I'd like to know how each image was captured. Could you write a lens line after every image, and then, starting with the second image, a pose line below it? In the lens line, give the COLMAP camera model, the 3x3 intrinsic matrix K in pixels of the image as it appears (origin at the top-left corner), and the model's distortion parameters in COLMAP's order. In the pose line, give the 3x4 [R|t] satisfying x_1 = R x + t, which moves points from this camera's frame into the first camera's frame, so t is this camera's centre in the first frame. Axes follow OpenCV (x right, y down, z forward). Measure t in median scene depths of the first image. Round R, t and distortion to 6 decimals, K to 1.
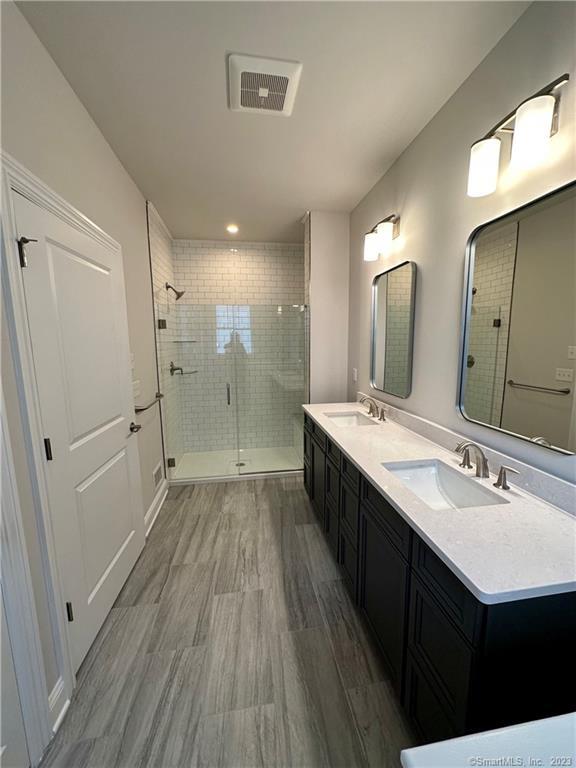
lens RADIAL K [[305.2, 0, 288.0], [0, 305.2, 384.0], [0, 0, 1]] dist [-0.000439, 0.000198]
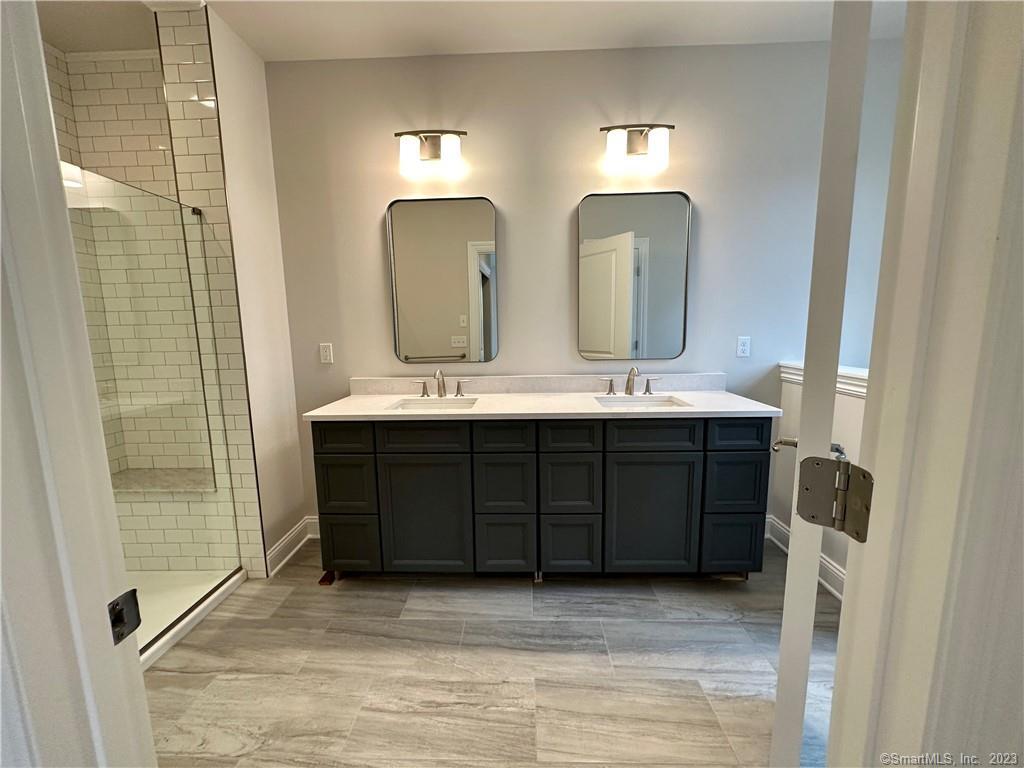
lens RADIAL K [[407.0, 0, 512.0], [0, 407.0, 384.0], [0, 0, 1]] dist [-0.000439, 0.000198]
pose [[0.186535, -0.126923, 0.974215, -0.794469], [0.151676, 0.983451, 0.099084, 0.007364], [-0.970669, 0.129283, 0.202699, 0.792259]]
